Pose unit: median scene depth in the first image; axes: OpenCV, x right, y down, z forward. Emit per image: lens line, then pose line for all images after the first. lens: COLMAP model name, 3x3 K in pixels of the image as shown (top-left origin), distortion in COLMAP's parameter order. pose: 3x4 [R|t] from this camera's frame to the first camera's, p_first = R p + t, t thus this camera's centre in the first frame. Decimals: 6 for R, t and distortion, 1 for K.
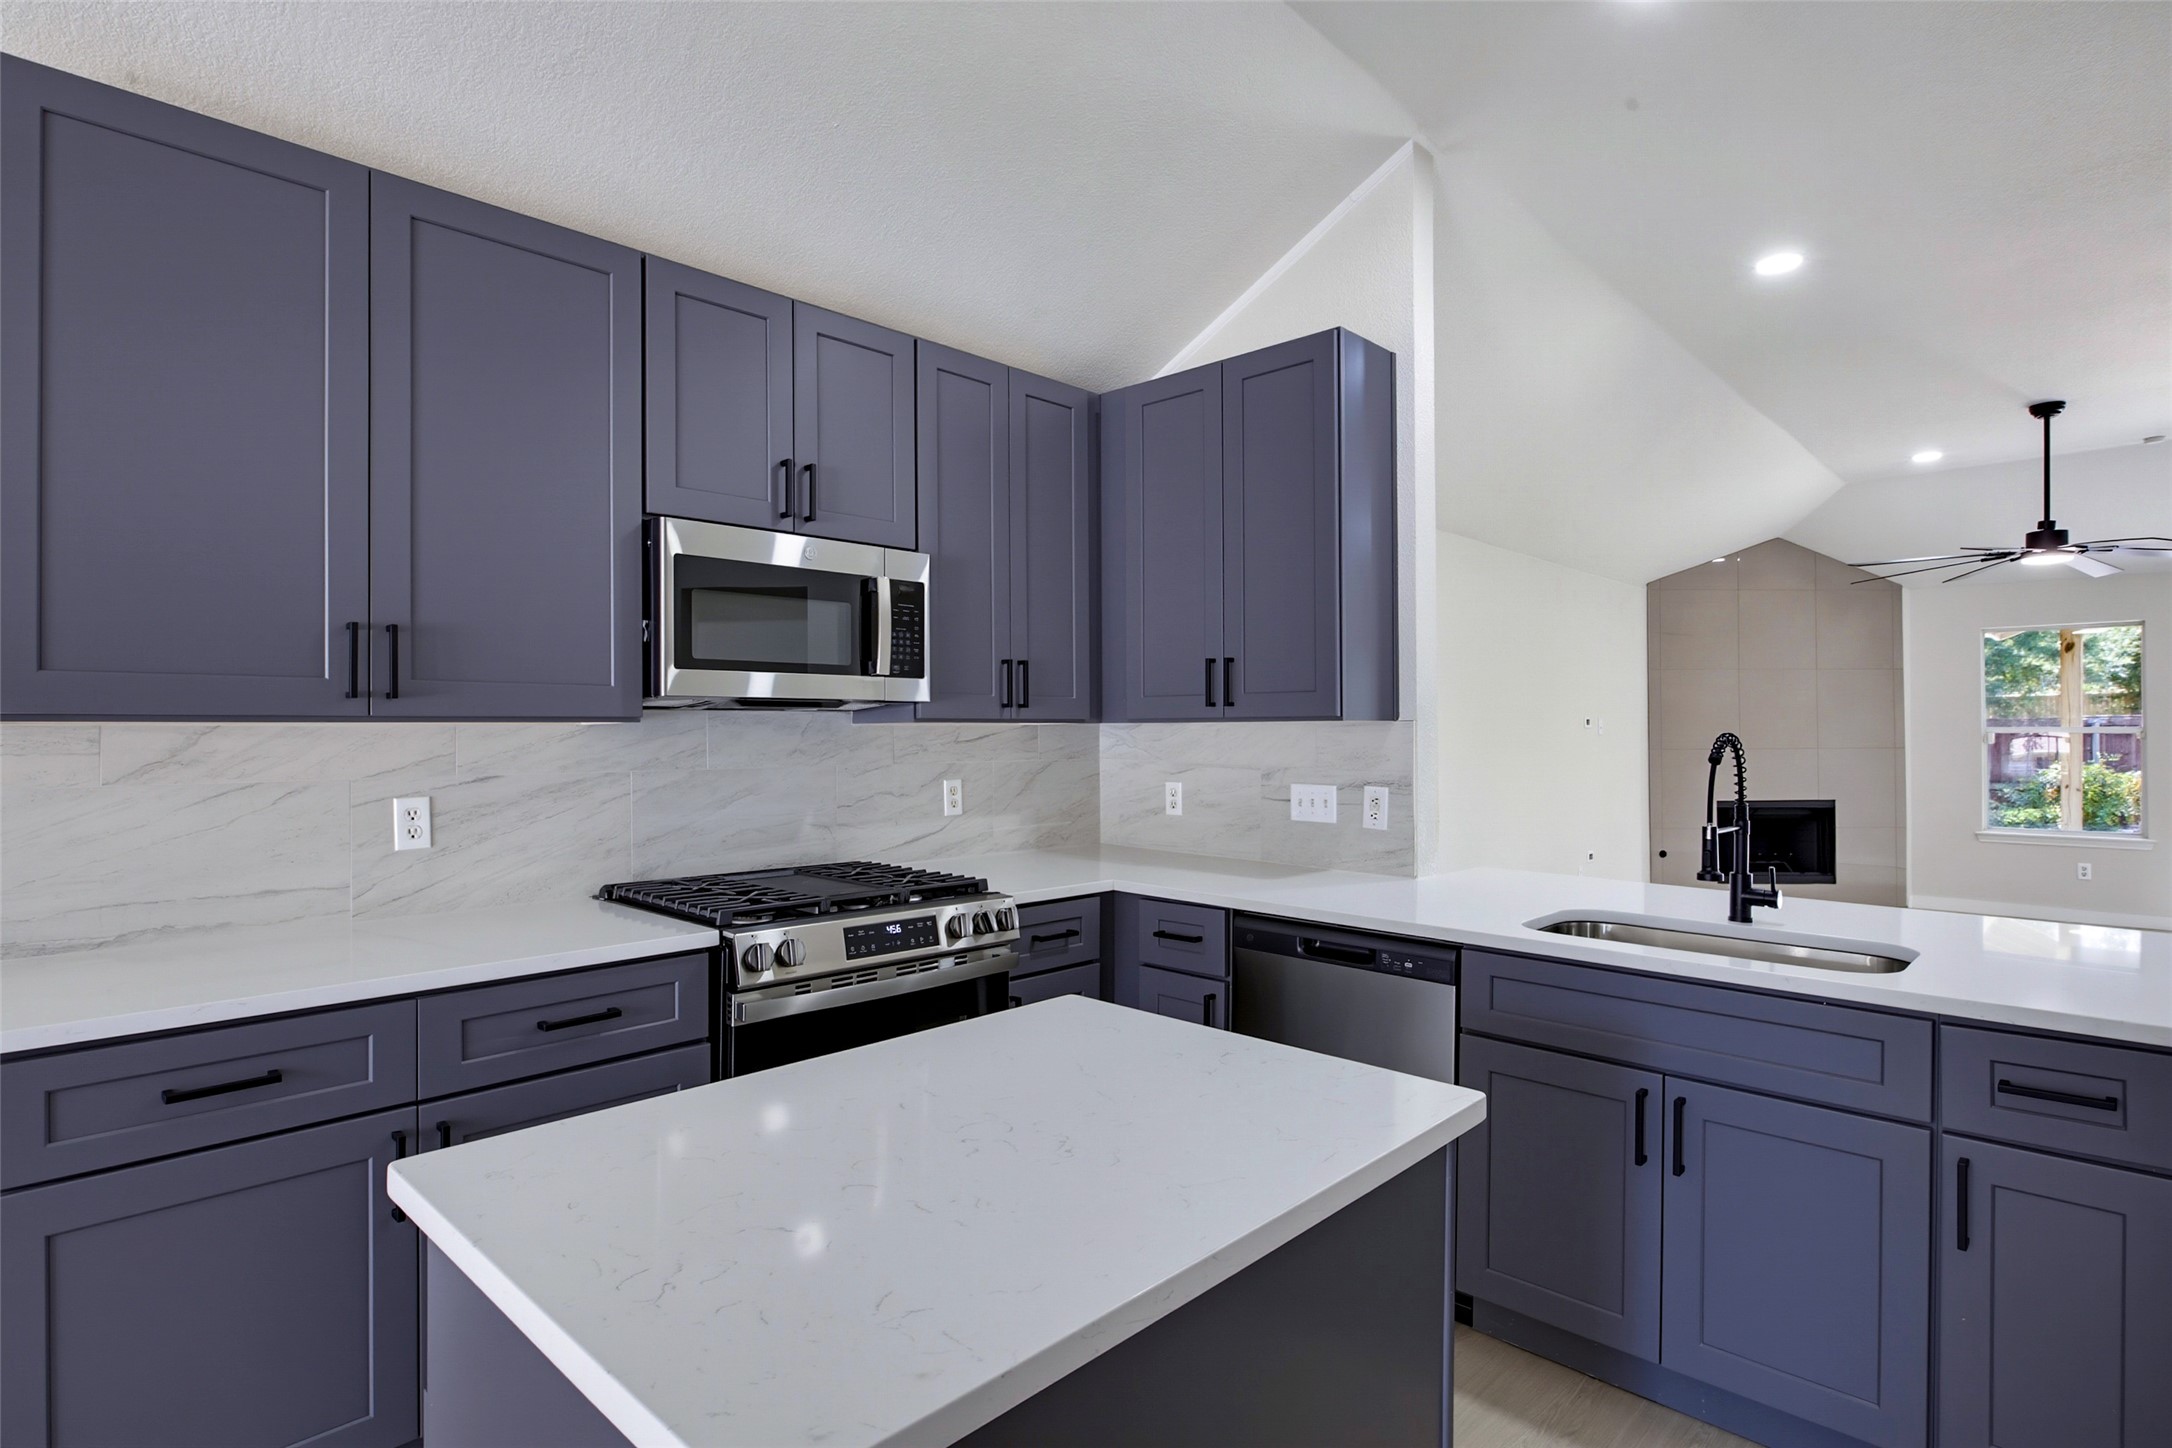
lens RADIAL K [[1108.4, 0, 1109.9], [0, 1108.4, 735.1], [0, 0, 1]] dist [-0.003588, -0.000707]
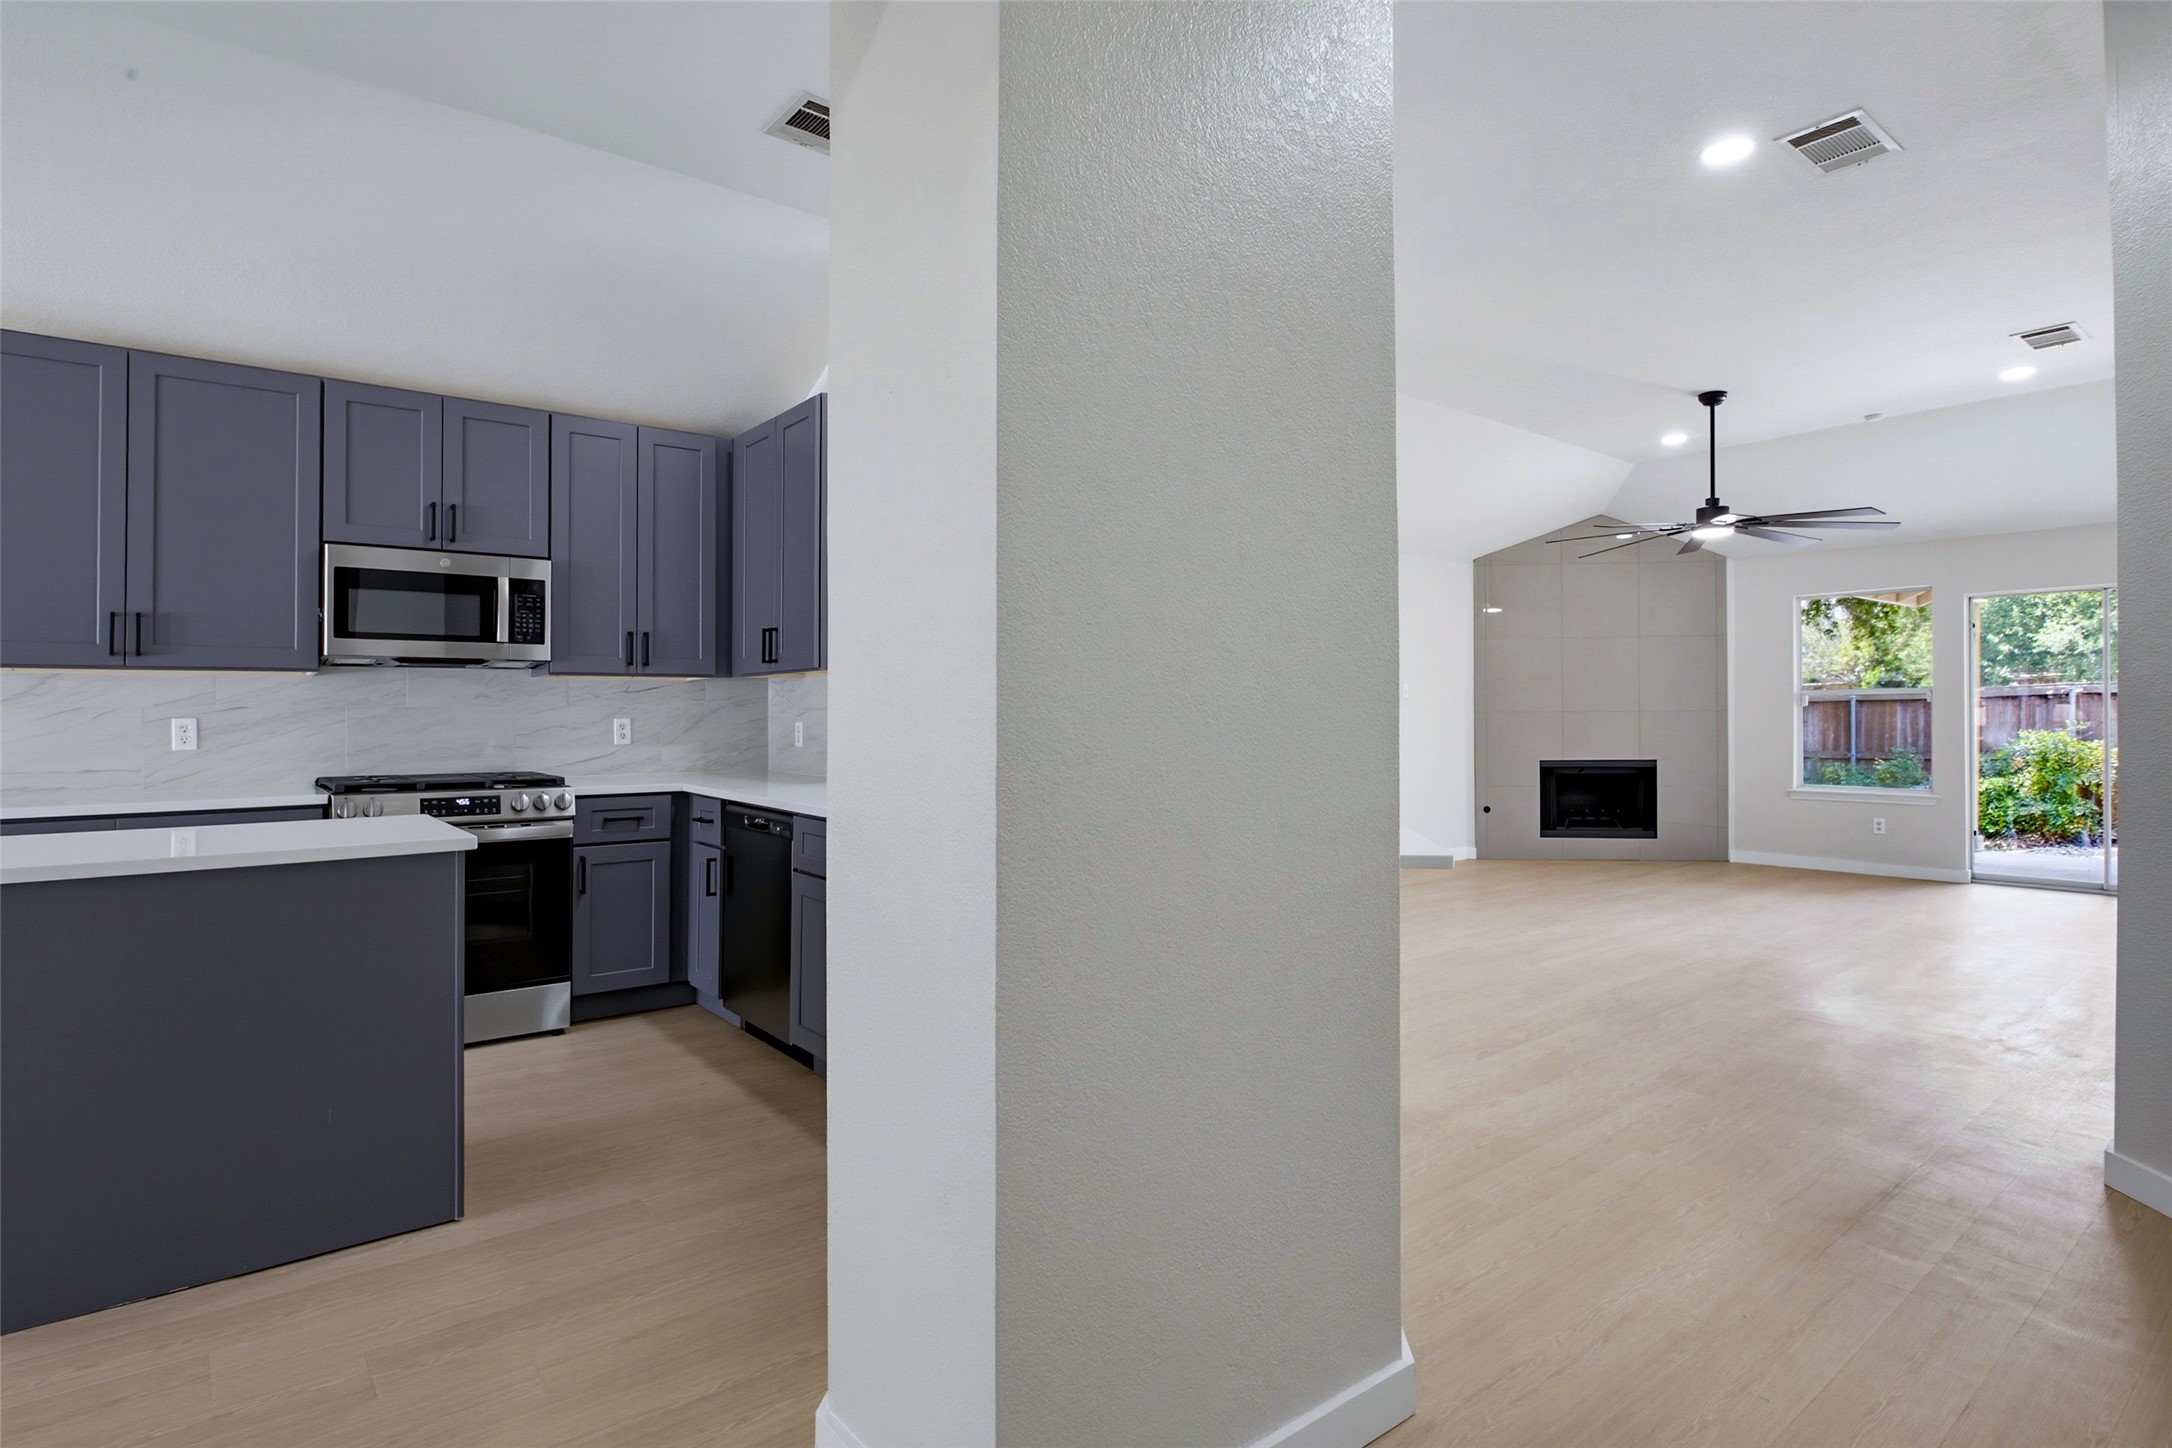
lens RADIAL K [[1119.6, 0, 1096.8], [0, 1119.6, 722.6], [0, 0, 1]] dist [-0.000478, -0.000220]
pose [[0.991937, -0.002052, -0.126716, 0.727068], [0.002722, 0.999983, 0.005109, 0.045736], [0.126703, -0.005412, 0.991926, -0.374021]]
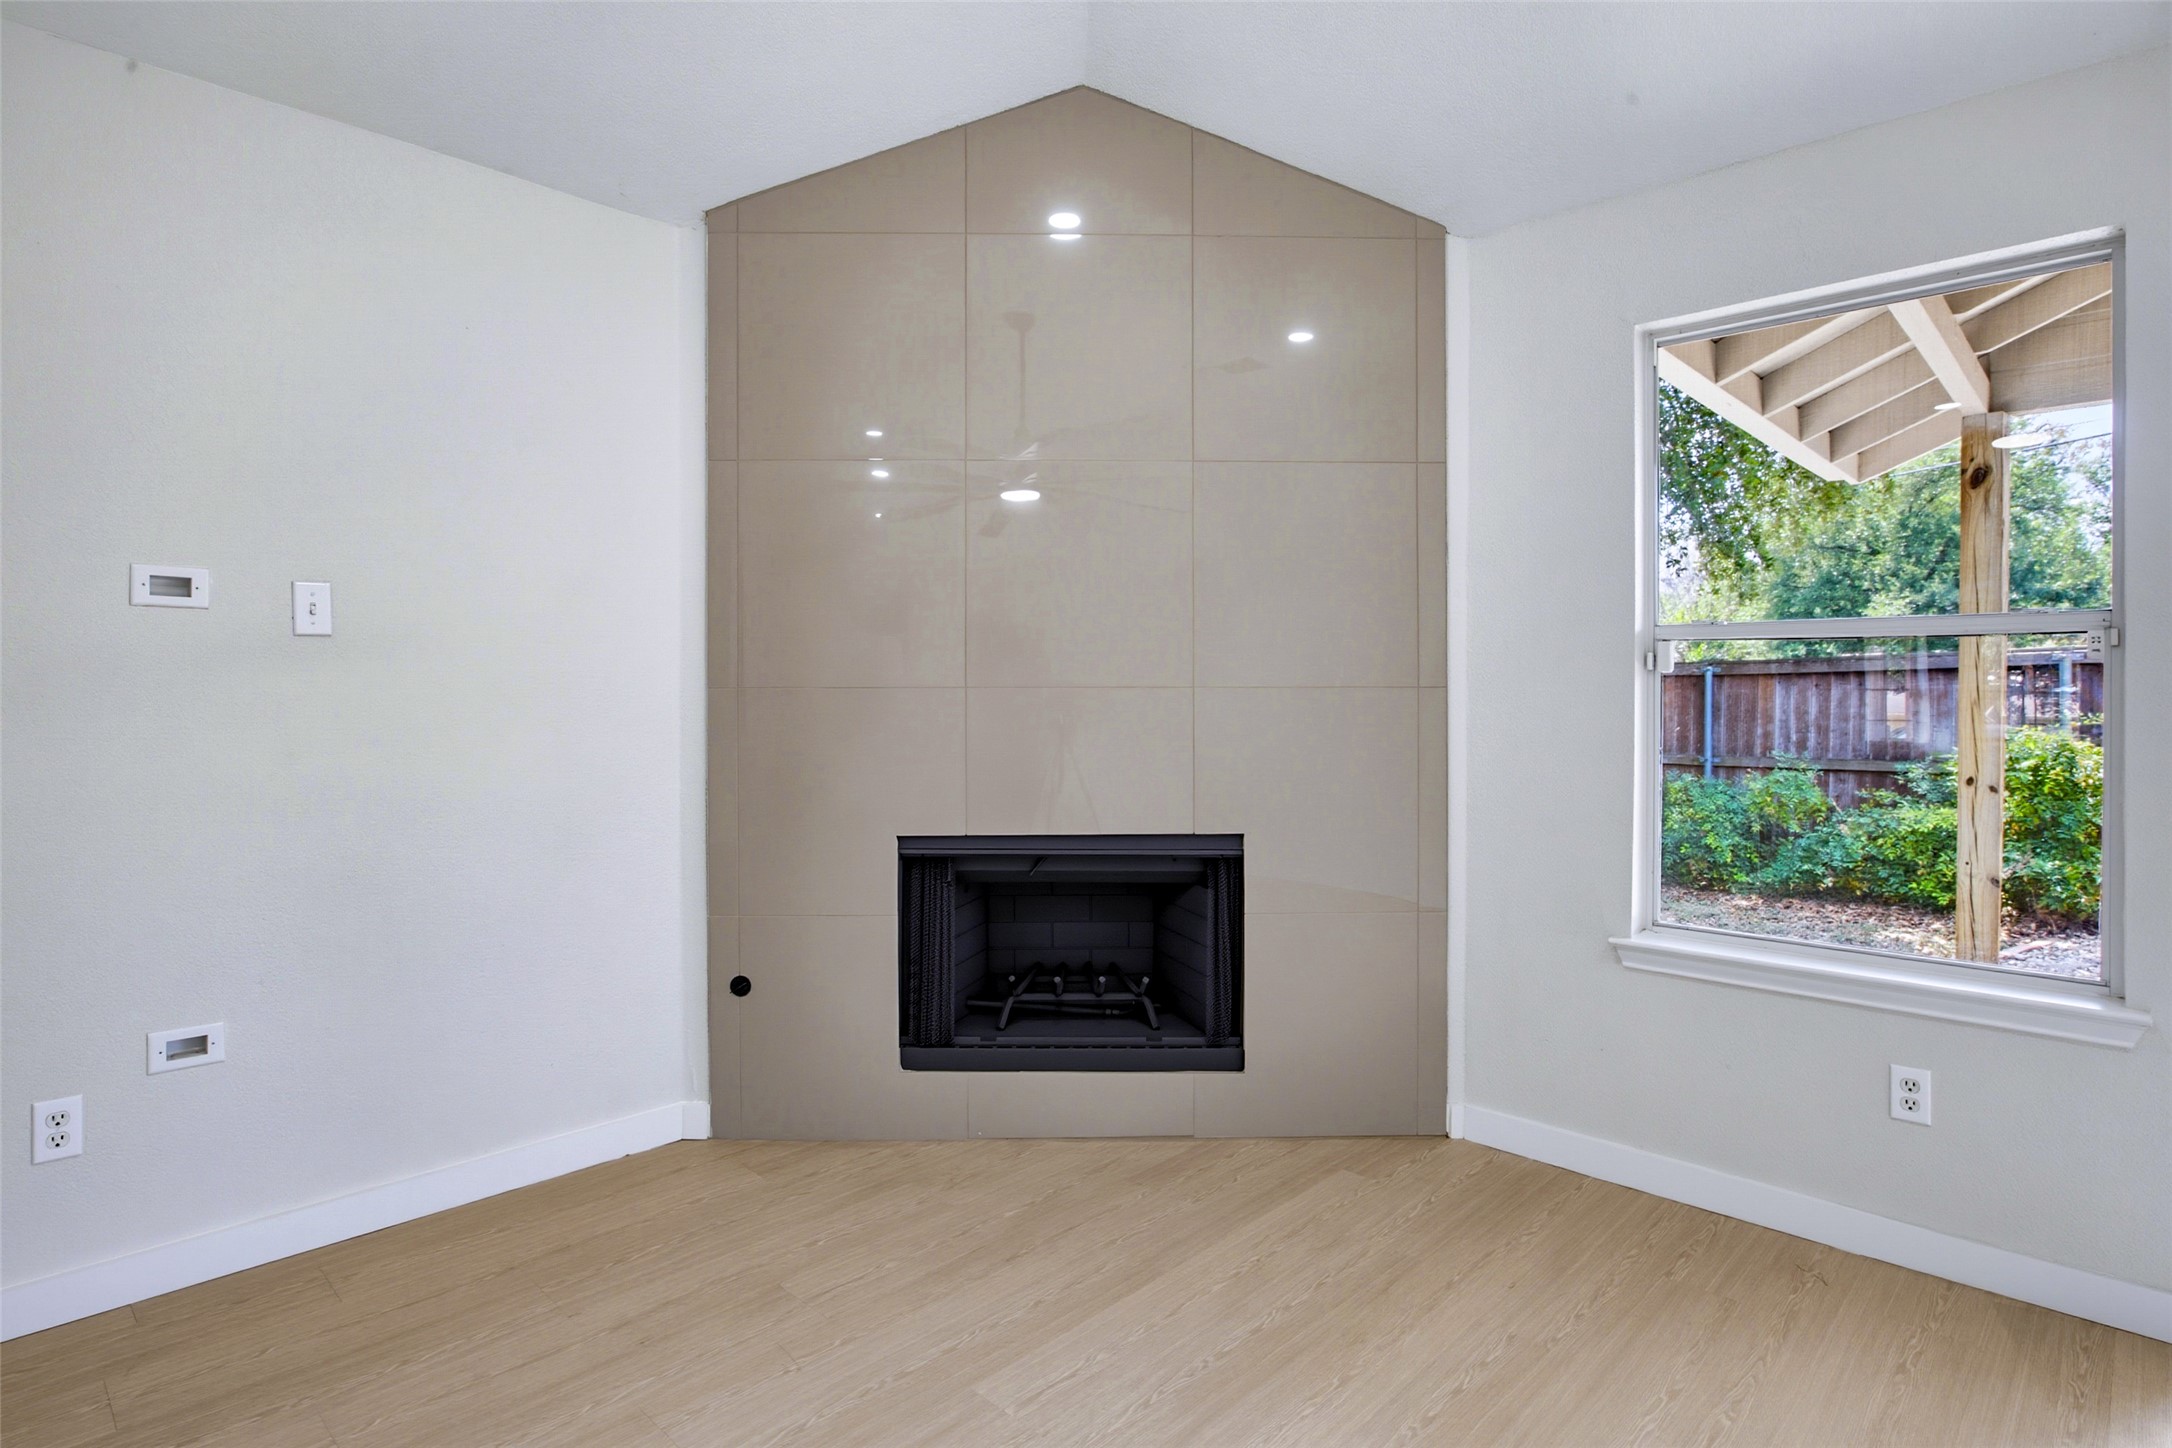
lens RADIAL K [[1143.3, 0, 1086.6], [0, 1143.3, 705.5], [0, 0, 1]] dist [-0.001618, -0.000426]
pose [[0.999980, 0.004551, -0.004347, 1.700457], [-0.004497, 0.999915, 0.012264, 0.037667], [0.004403, -0.012245, 0.999915, 1.780582]]
